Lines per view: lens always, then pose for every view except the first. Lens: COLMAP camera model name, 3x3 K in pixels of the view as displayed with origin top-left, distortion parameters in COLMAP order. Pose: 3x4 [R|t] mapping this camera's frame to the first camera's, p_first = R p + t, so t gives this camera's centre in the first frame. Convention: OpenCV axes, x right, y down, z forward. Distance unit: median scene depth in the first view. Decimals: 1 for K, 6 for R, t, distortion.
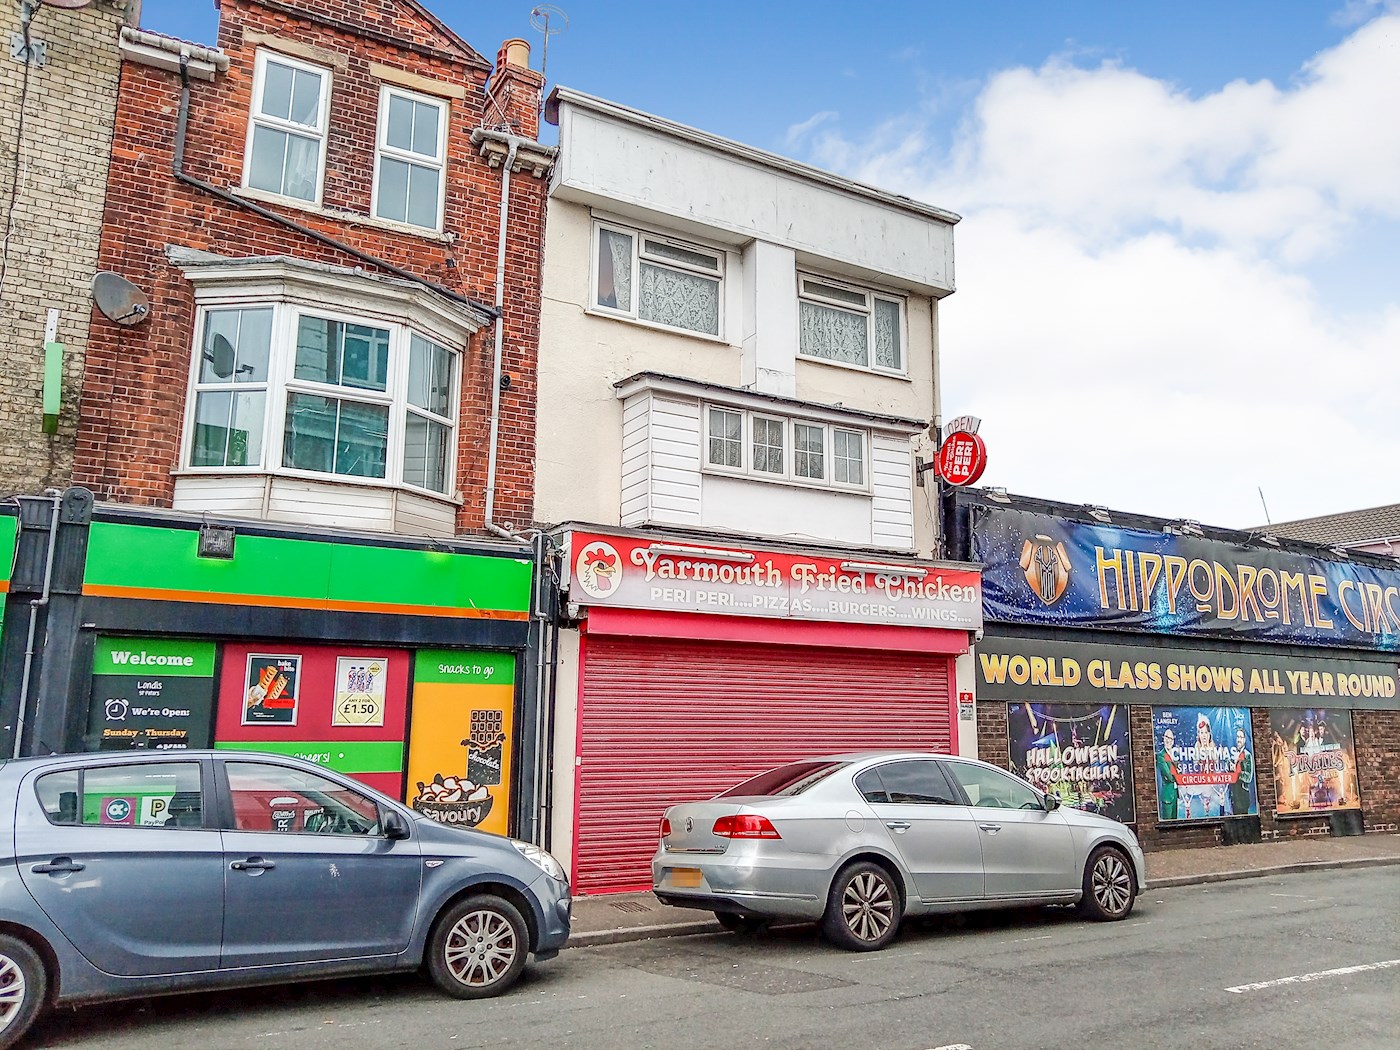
lens RADIAL K [[1023.6, 0, 700.0], [0, 1023.6, 525.0], [0, 0, 1]] dist [0.034189, -0.078379]
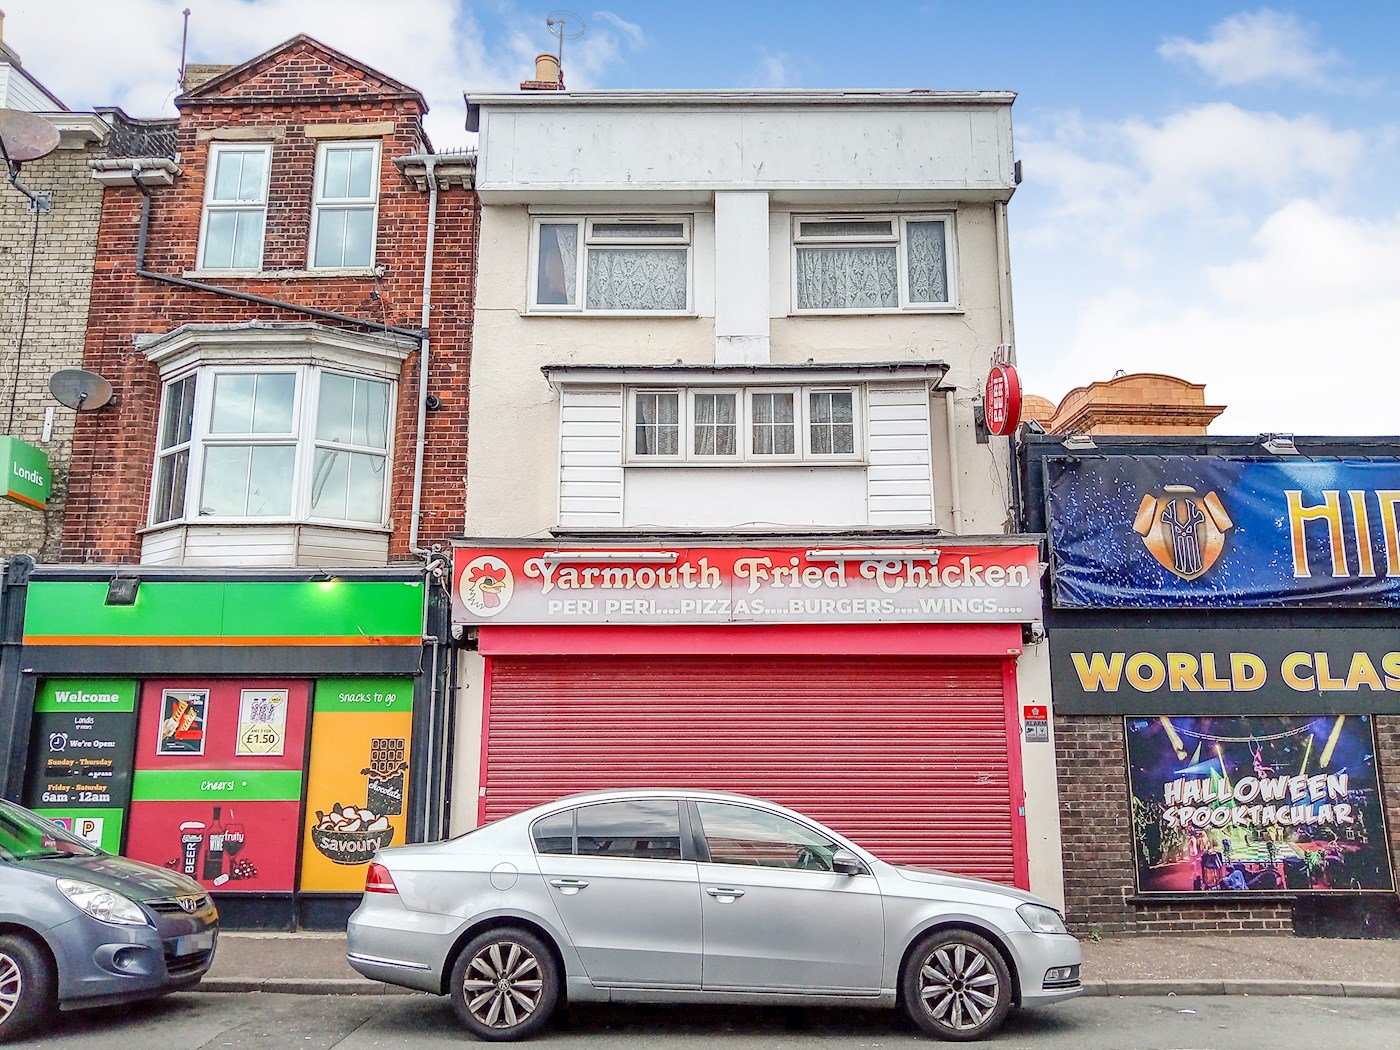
lens RADIAL K [[1023.6, 0, 700.0], [0, 1023.6, 525.0], [0, 0, 1]] dist [0.034189, -0.078379]
pose [[0.872433, -0.108040, -0.476642, 0.502952], [0.100836, 0.994068, -0.040756, 0.044383], [0.478218, -0.012506, 0.878152, 0.262646]]
